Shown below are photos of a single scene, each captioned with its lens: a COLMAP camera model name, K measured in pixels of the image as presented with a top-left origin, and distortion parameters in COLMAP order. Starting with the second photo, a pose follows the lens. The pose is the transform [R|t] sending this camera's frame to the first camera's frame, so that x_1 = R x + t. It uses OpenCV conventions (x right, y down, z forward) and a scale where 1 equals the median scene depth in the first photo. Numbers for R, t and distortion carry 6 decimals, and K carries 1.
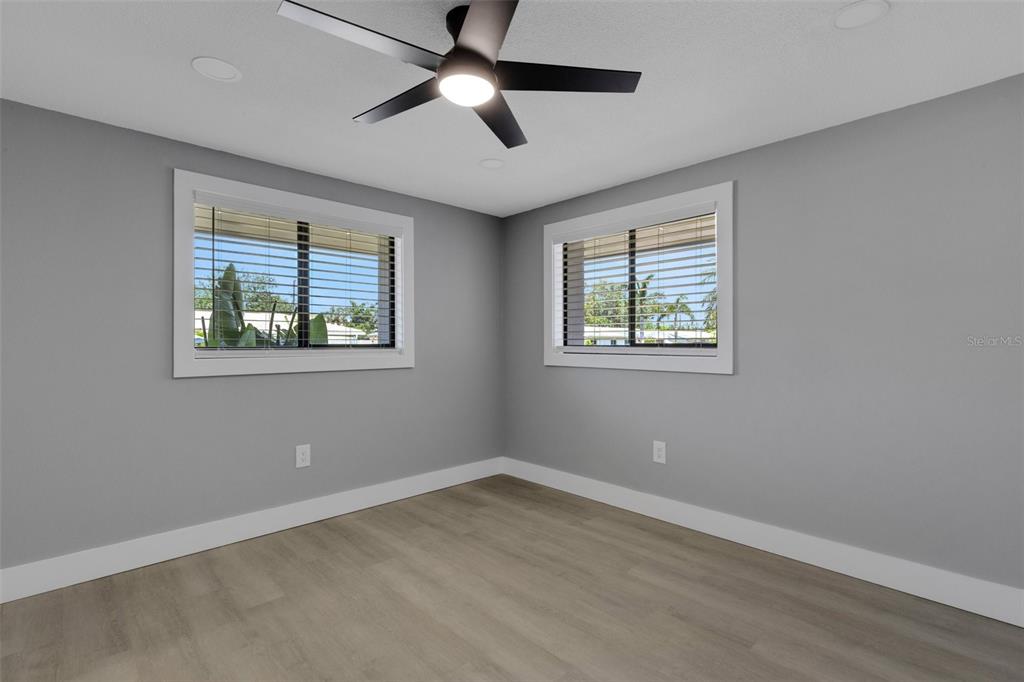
lens RADIAL K [[479.3, 0, 510.7], [0, 479.3, 343.7], [0, 0, 1]] dist [0.004426, 0.000327]
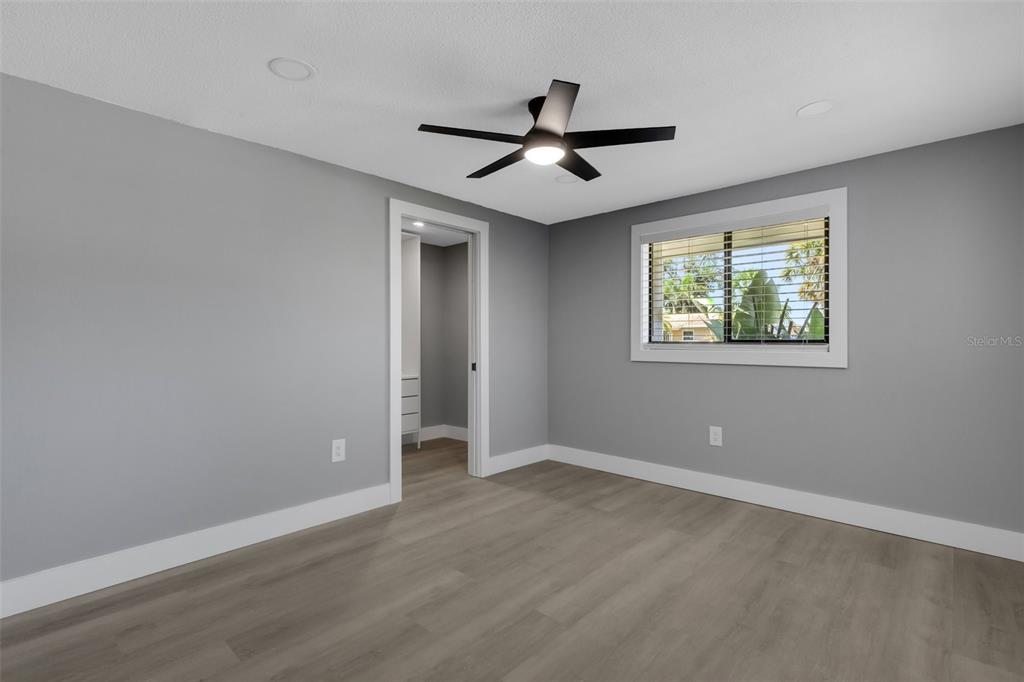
lens RADIAL K [[479.3, 0, 515.9], [0, 479.3, 335.6], [0, 0, 1]] dist [0.004426, 0.000327]
pose [[0.072767, -0.004958, -0.997337, 0.759327], [-0.003216, 0.999981, -0.005206, -0.000244], [0.997344, 0.003586, 0.072749, 0.482006]]
